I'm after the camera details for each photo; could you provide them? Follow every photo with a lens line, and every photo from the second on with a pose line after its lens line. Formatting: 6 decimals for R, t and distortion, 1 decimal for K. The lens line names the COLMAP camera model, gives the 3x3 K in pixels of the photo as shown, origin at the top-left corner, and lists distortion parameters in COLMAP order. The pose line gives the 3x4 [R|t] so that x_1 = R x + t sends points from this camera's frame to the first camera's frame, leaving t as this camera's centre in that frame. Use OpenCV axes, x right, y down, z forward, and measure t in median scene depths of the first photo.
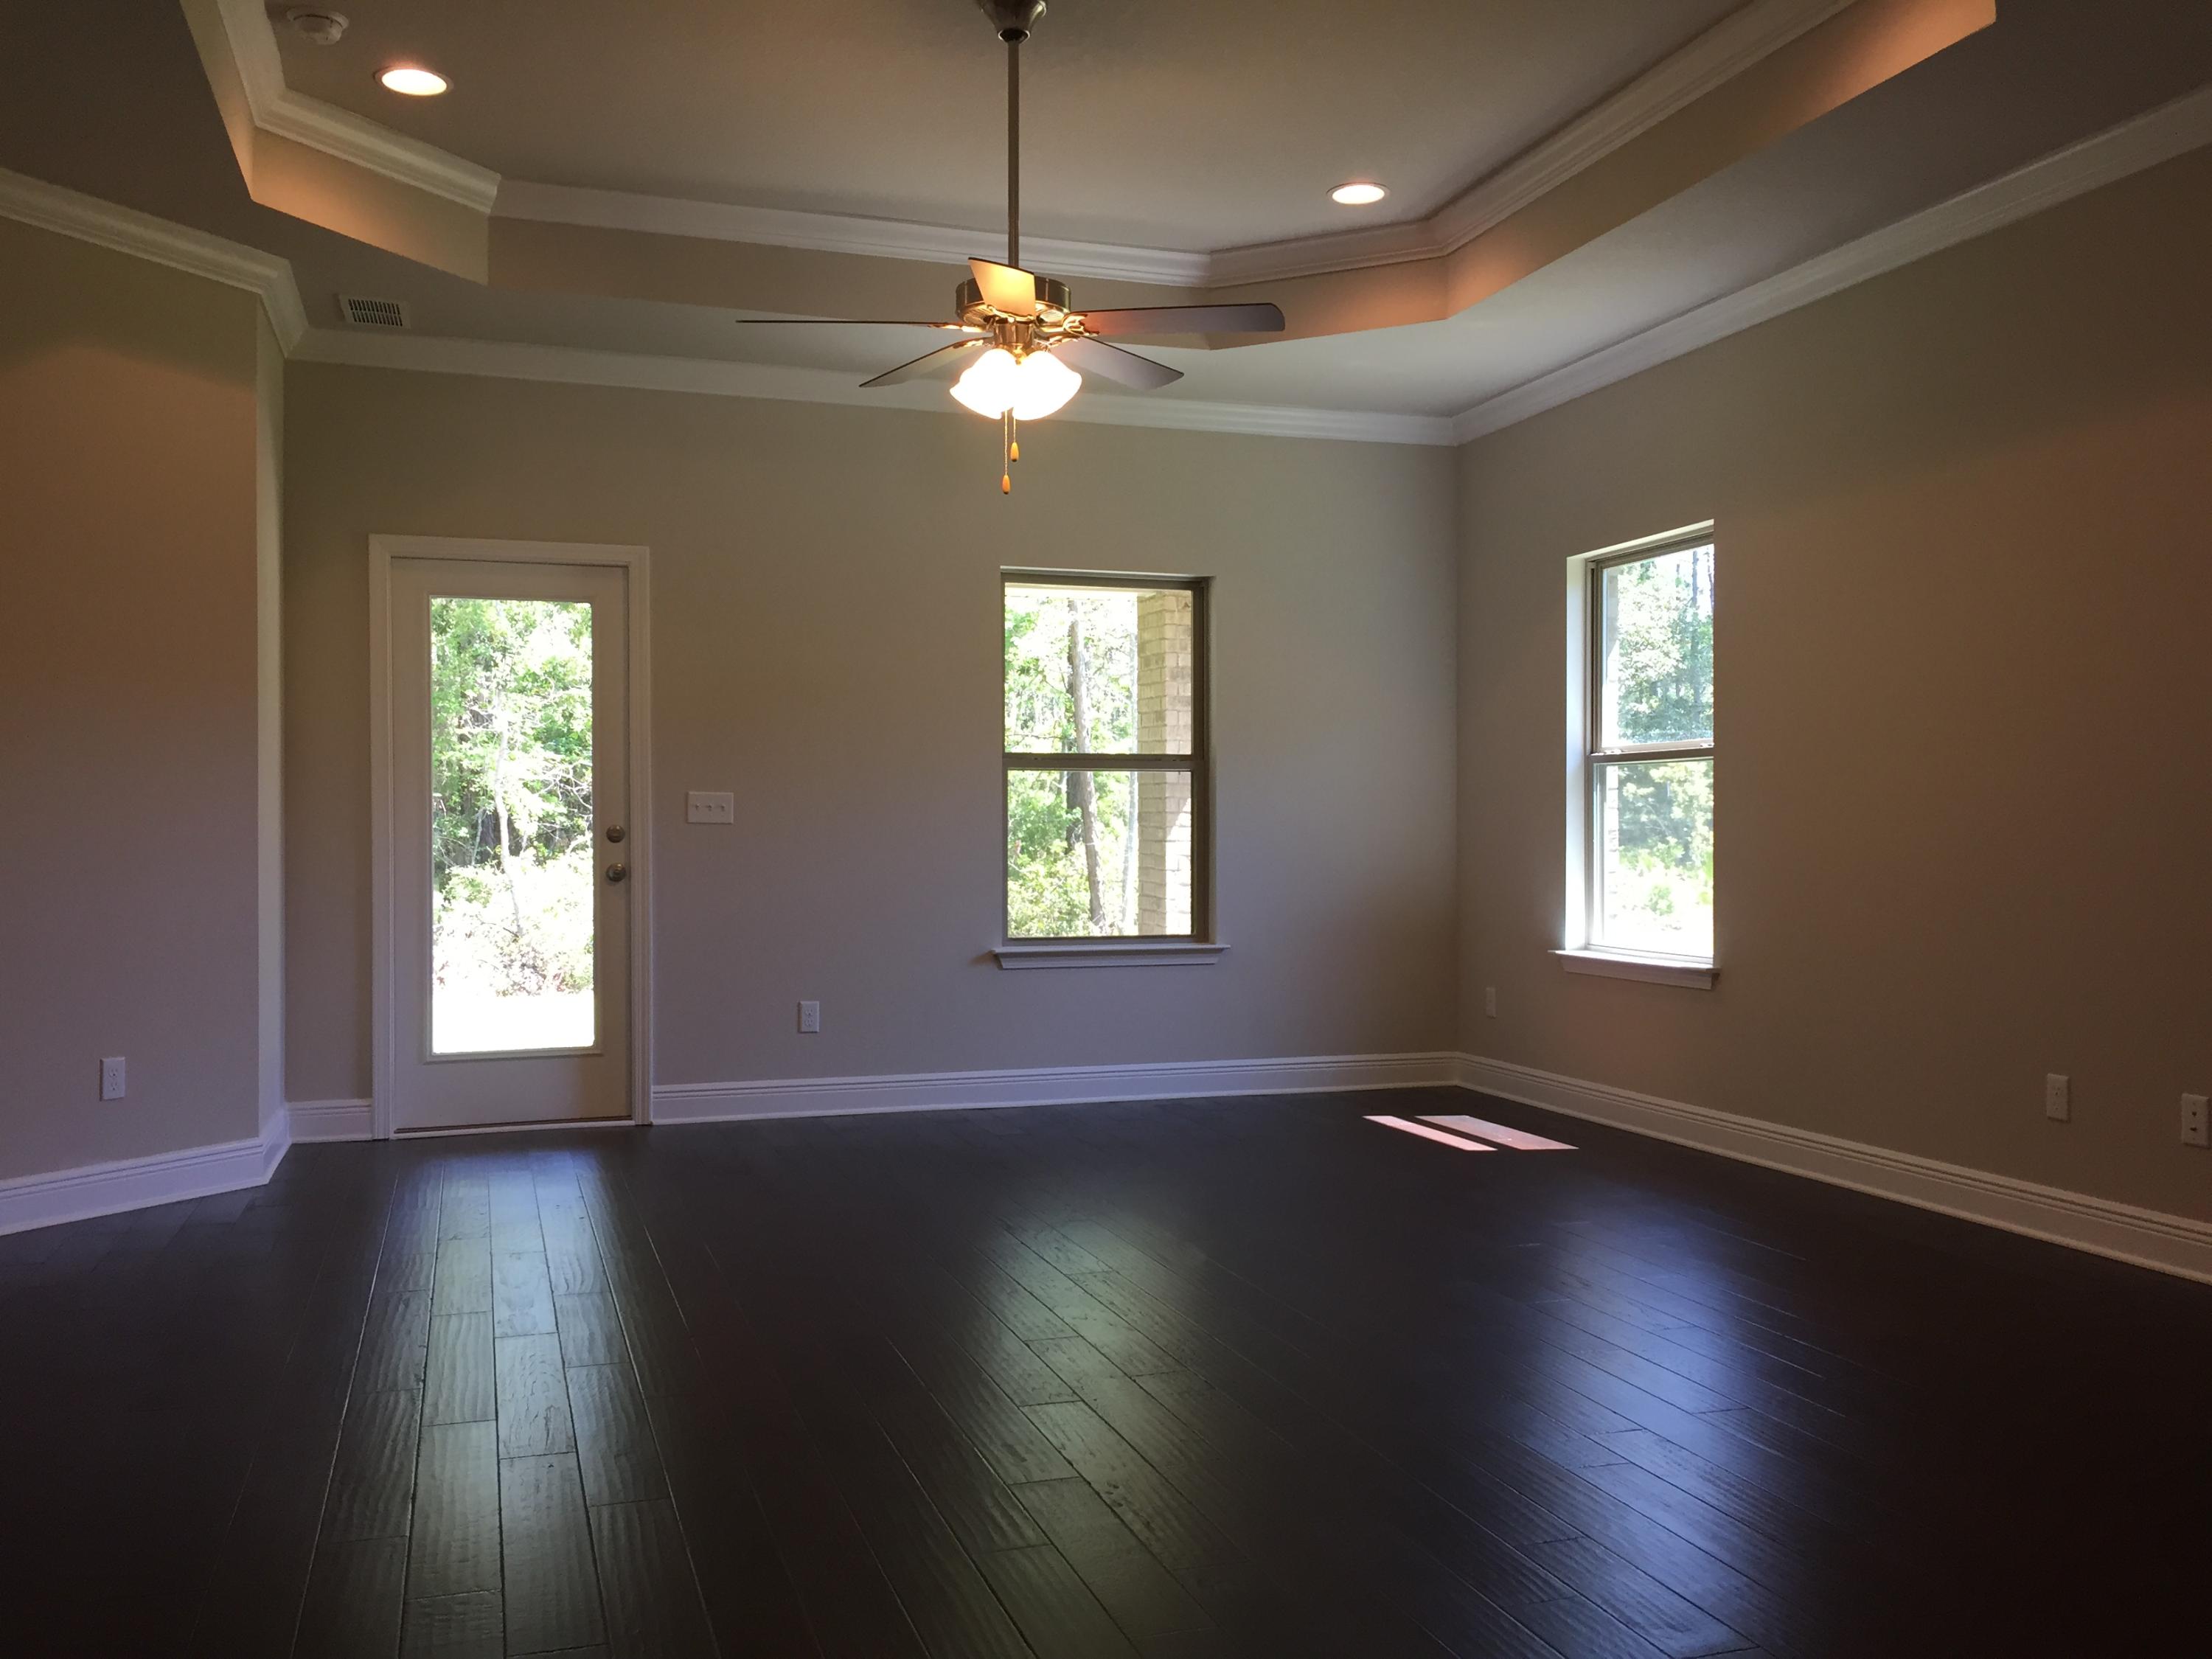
lens RADIAL K [[1878.3, 0, 1106.4], [0, 1878.3, 820.3], [0, 0, 1]] dist [0.053596, 0.002221]
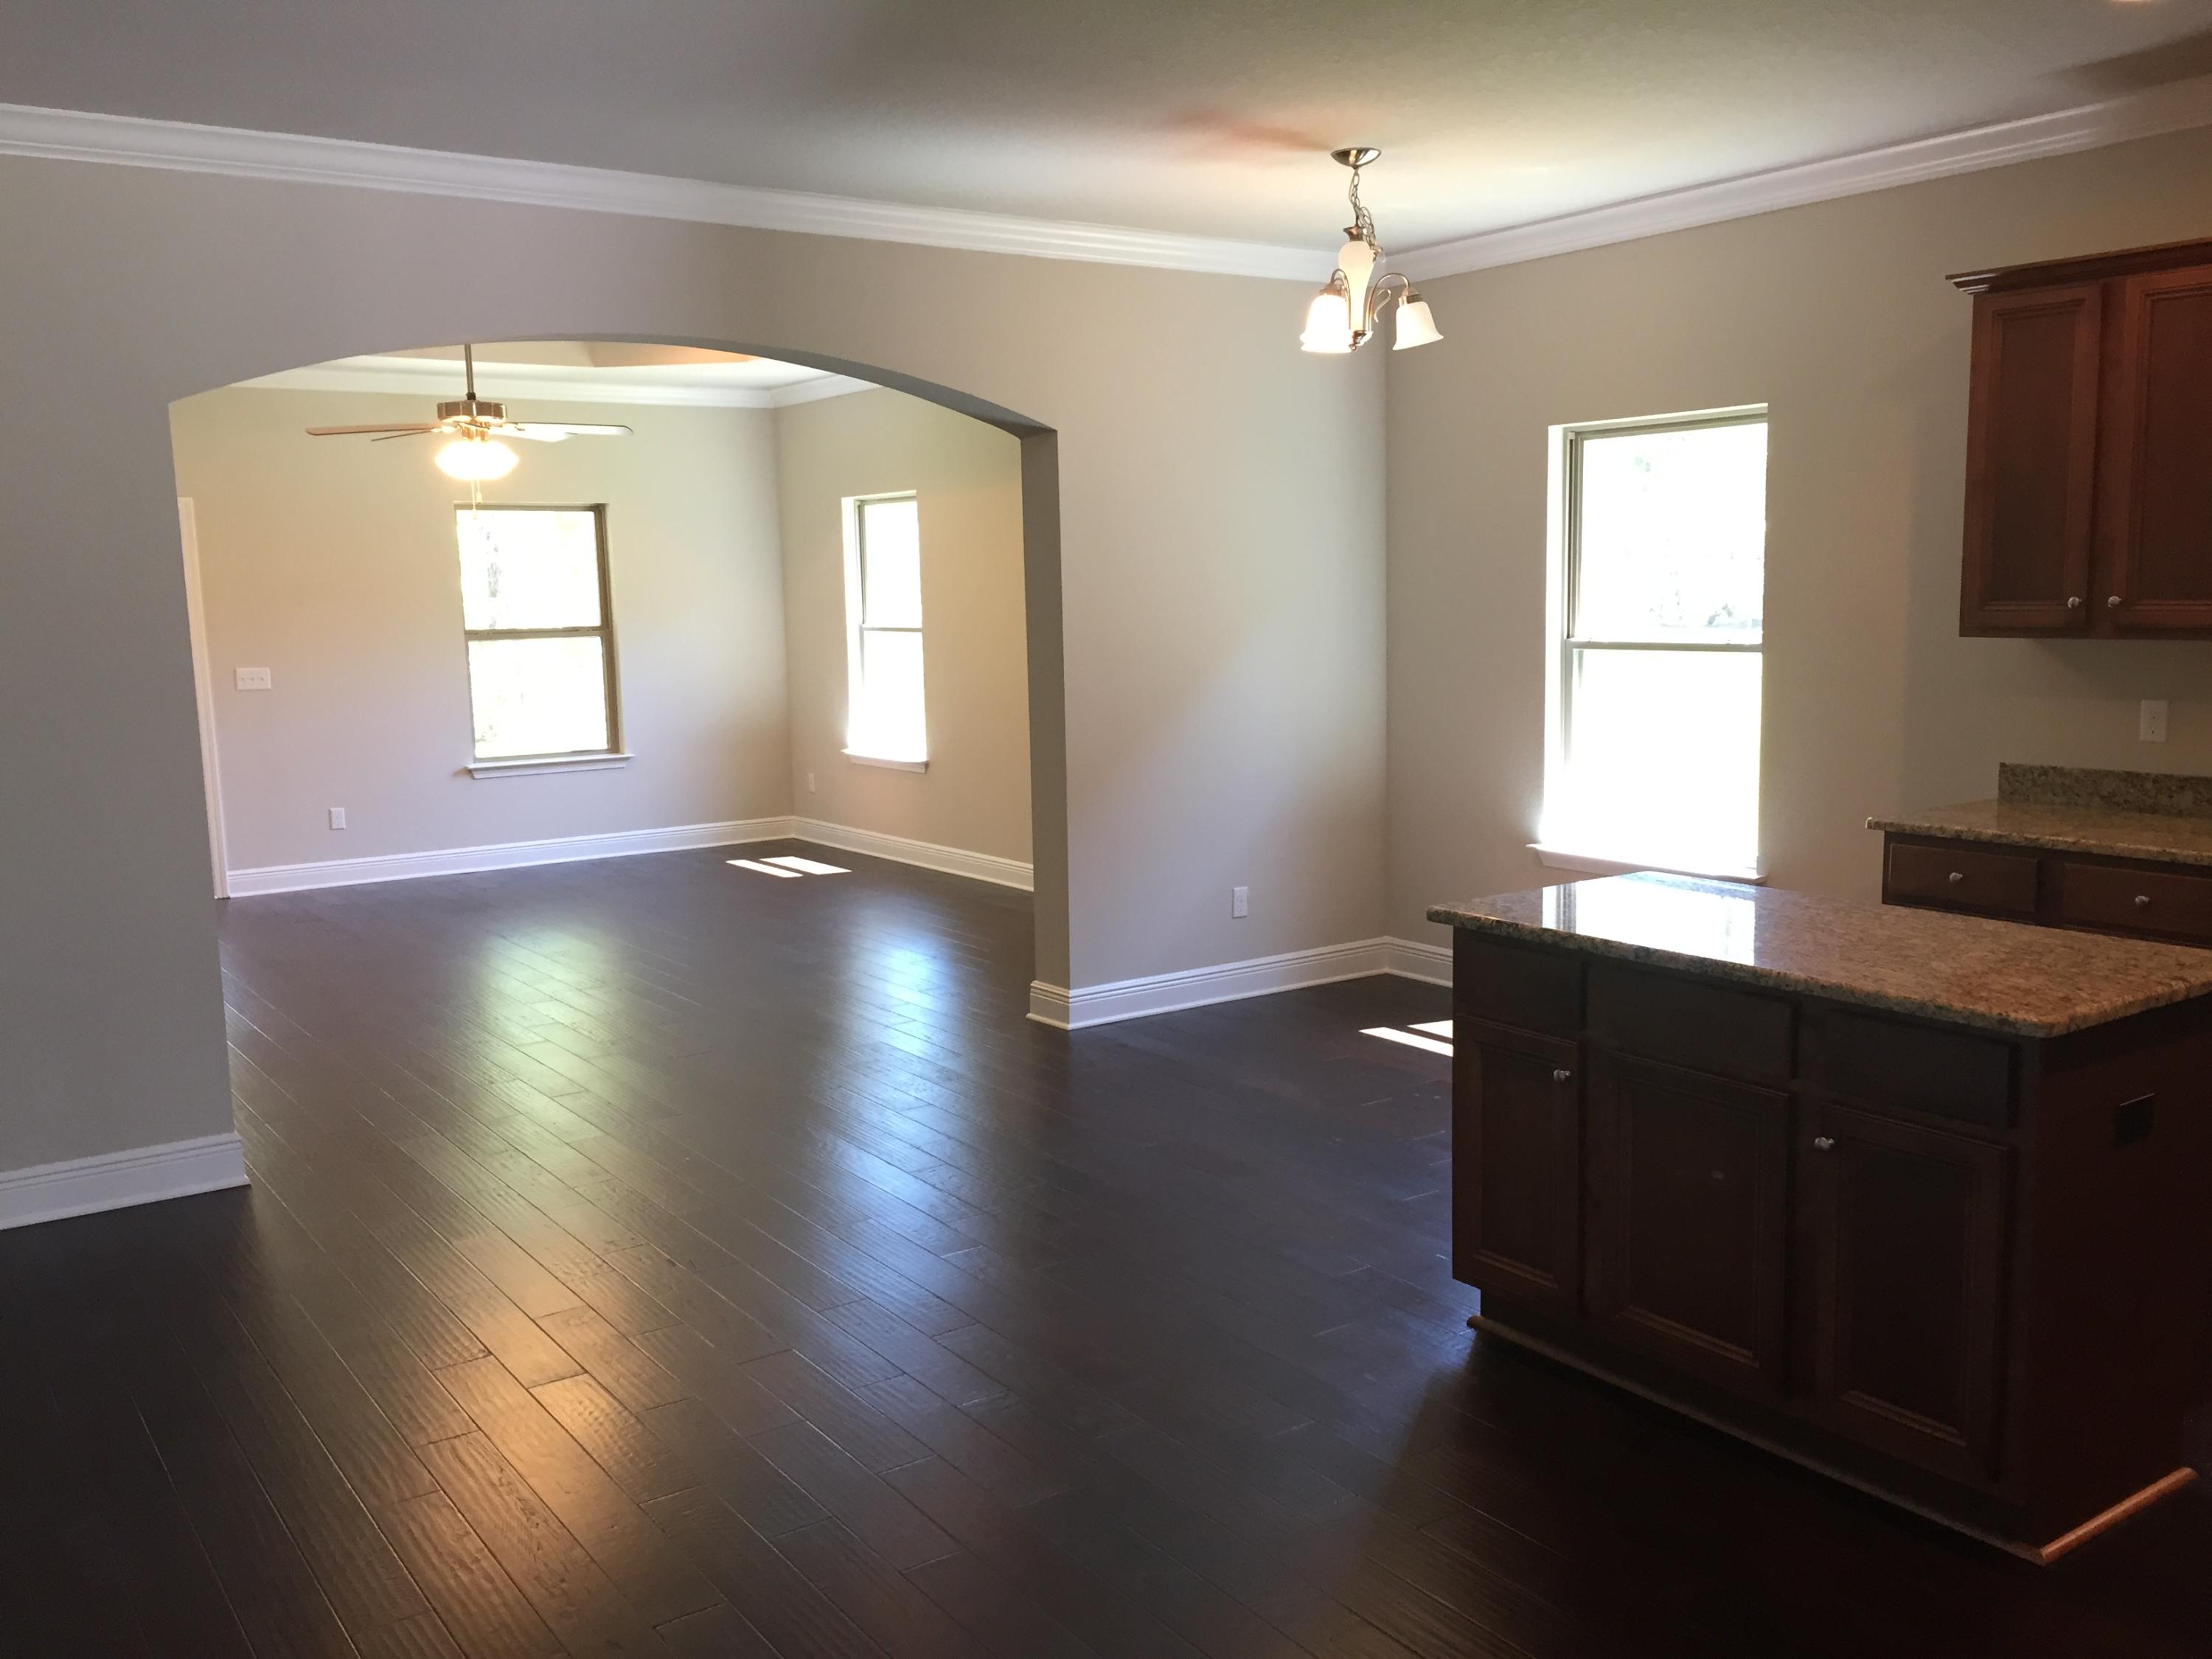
lens RADIAL K [[1878.3, 0, 1111.3], [0, 1878.3, 835.0], [0, 0, 1]] dist [0.053596, 0.002221]
pose [[0.955573, -0.059736, 0.288637, -0.008401], [0.018802, 0.989607, 0.142562, -0.077566], [-0.294154, -0.130801, 0.946765, -0.544670]]
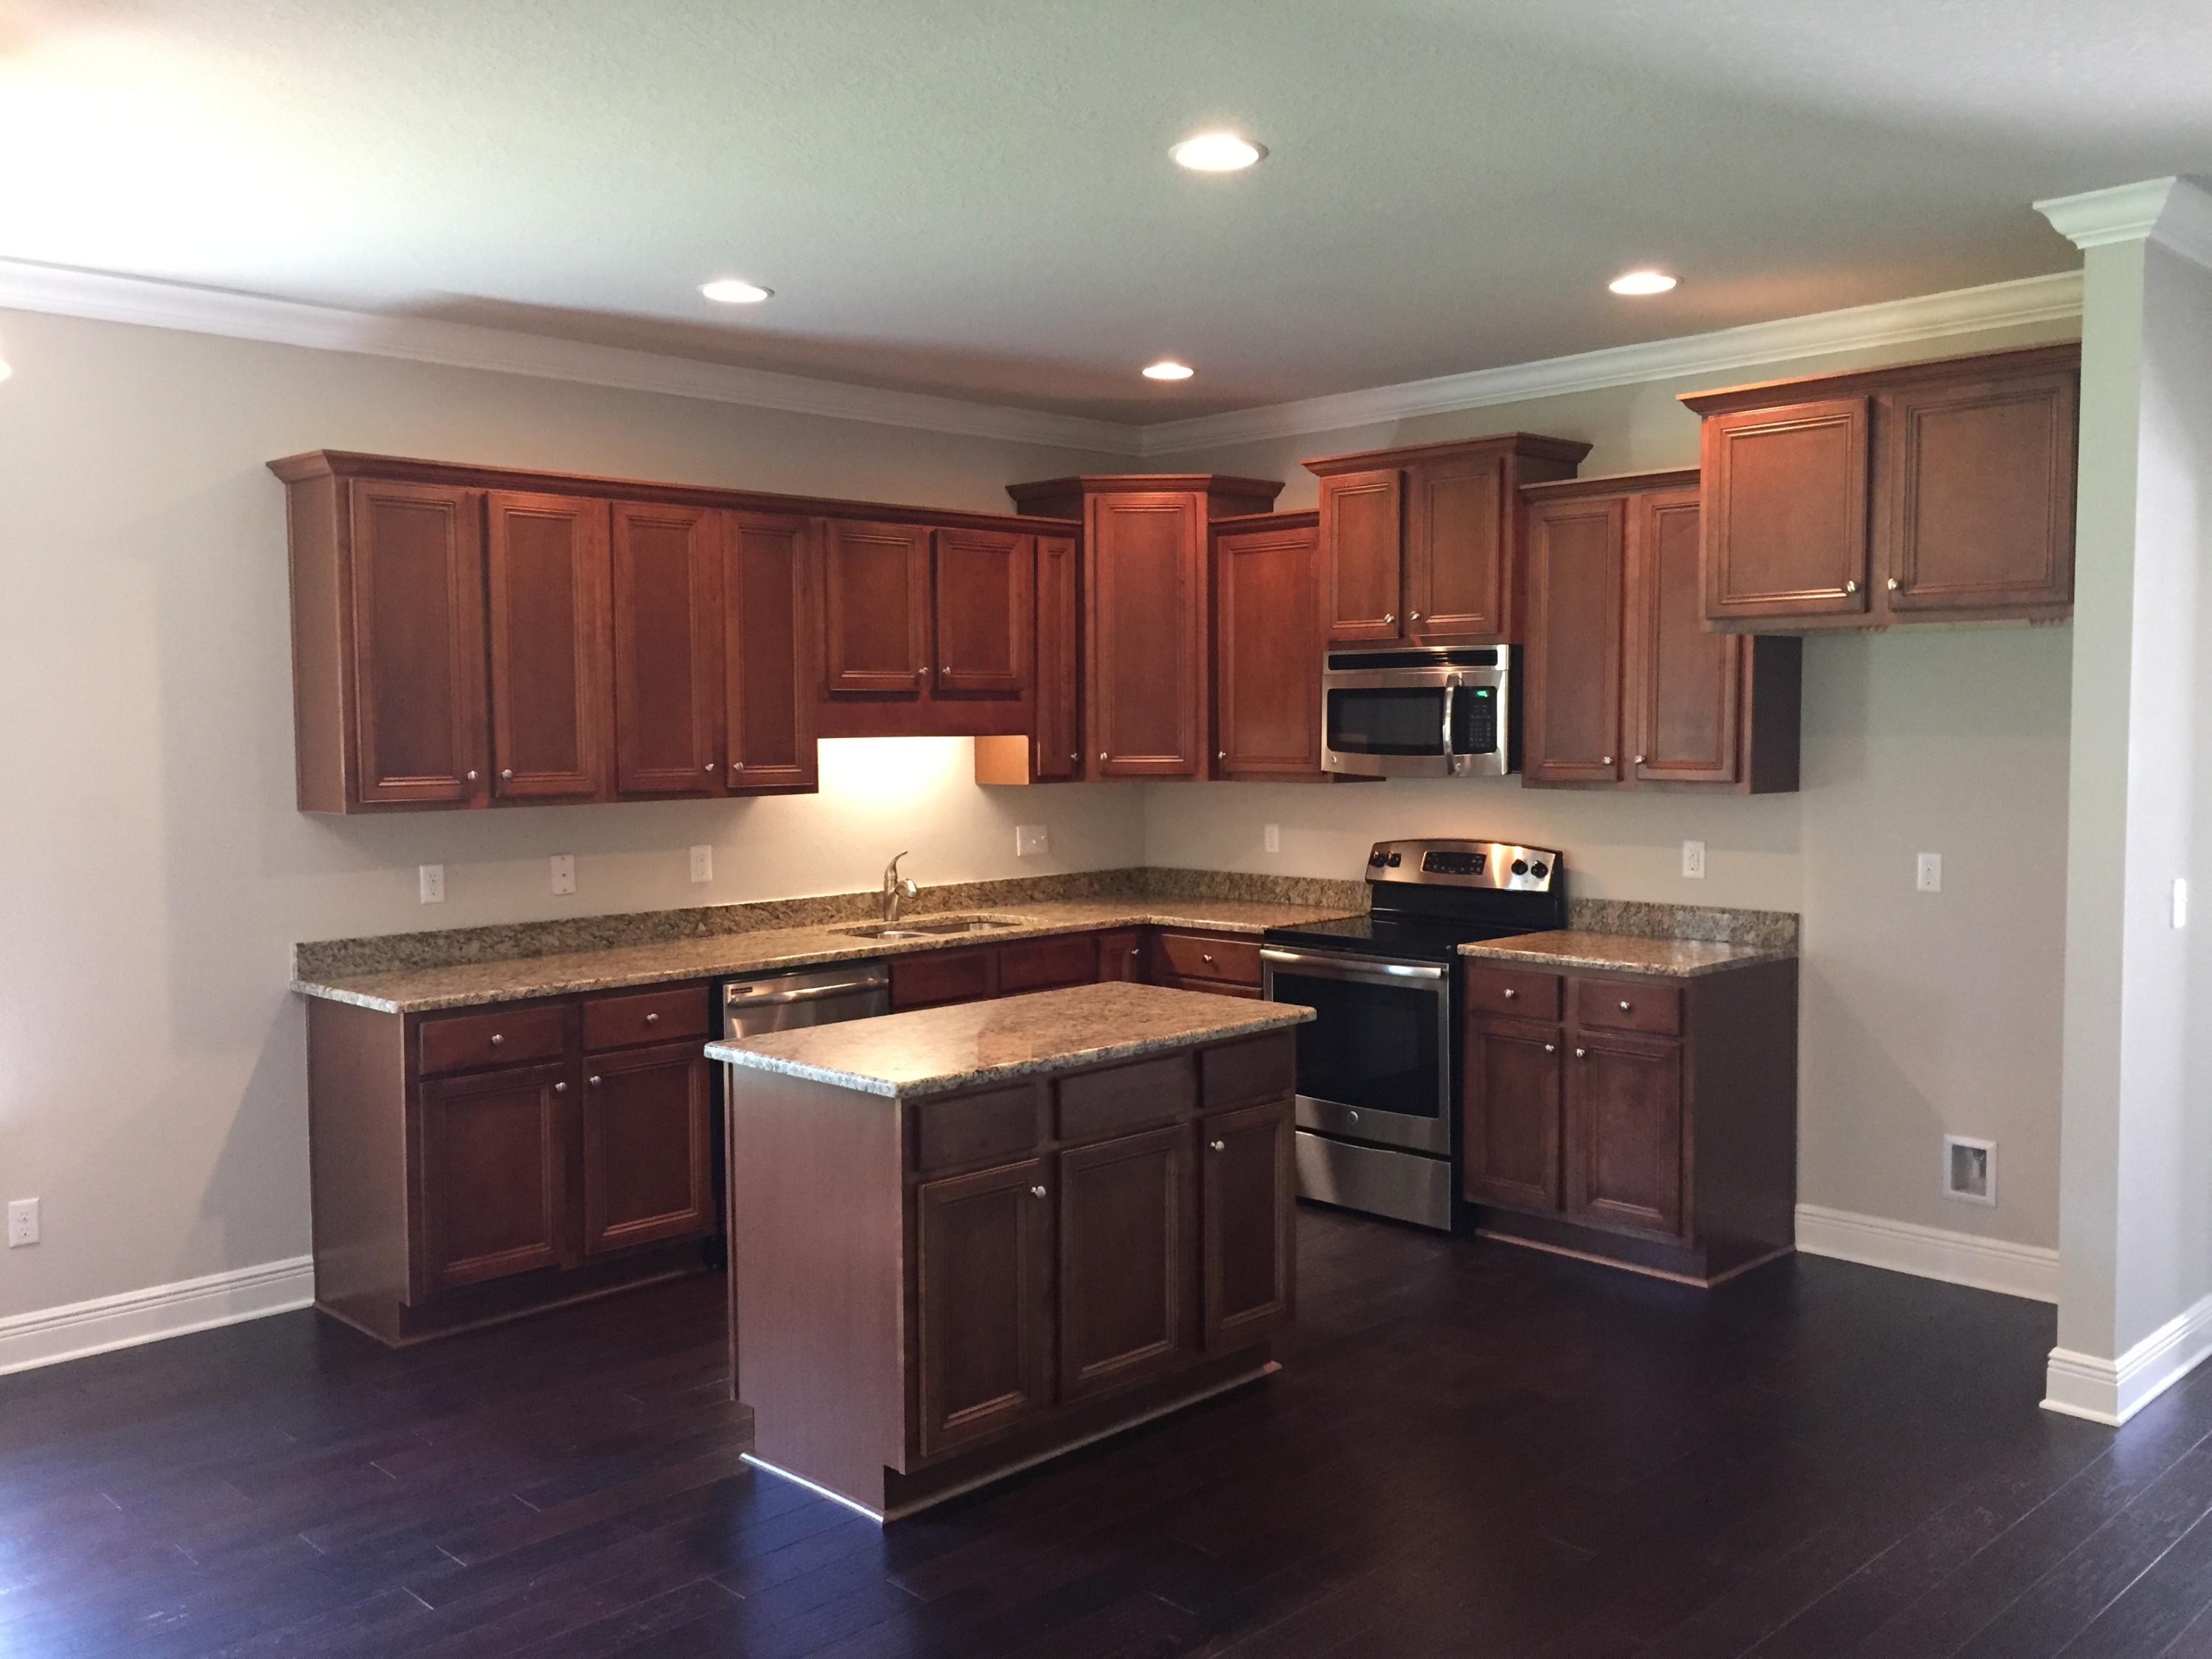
lens RADIAL K [[1878.3, 0, 1112.3], [0, 1878.3, 831.8], [0, 0, 1]] dist [0.053596, 0.002221]
pose [[-0.460041, -0.049724, 0.886504, -0.500075], [0.005582, 0.998249, 0.058888, -0.074854], [-0.887880, 0.032040, -0.458958, 0.854185]]
